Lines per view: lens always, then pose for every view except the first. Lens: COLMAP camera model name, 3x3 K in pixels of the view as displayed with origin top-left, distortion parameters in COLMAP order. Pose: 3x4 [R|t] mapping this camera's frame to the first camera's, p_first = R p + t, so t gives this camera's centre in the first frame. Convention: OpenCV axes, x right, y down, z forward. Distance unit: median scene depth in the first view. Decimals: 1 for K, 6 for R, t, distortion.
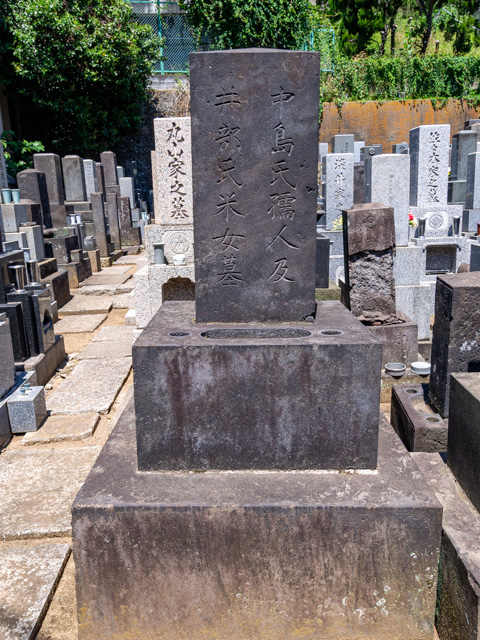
lens RADIAL K [[511.1, 0, 236.7], [0, 511.1, 341.4], [0, 0, 1]] dist [-0.018222, -0.008378]
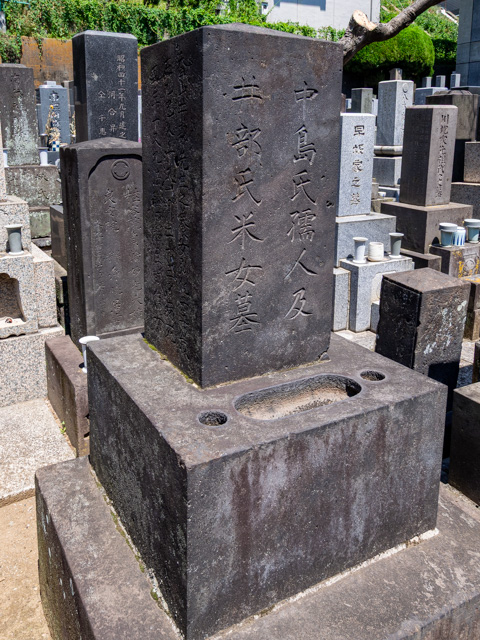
lens RADIAL K [[531.0, 0, 239.1], [0, 531.0, 262.0], [0, 0, 1]] dist [-0.006269, -0.005073]
pose [[0.887792, -0.078029, 0.453582, -0.398854], [0.106720, 0.993564, -0.037961, -0.198573], [-0.447700, 0.082108, 0.890406, 0.329328]]
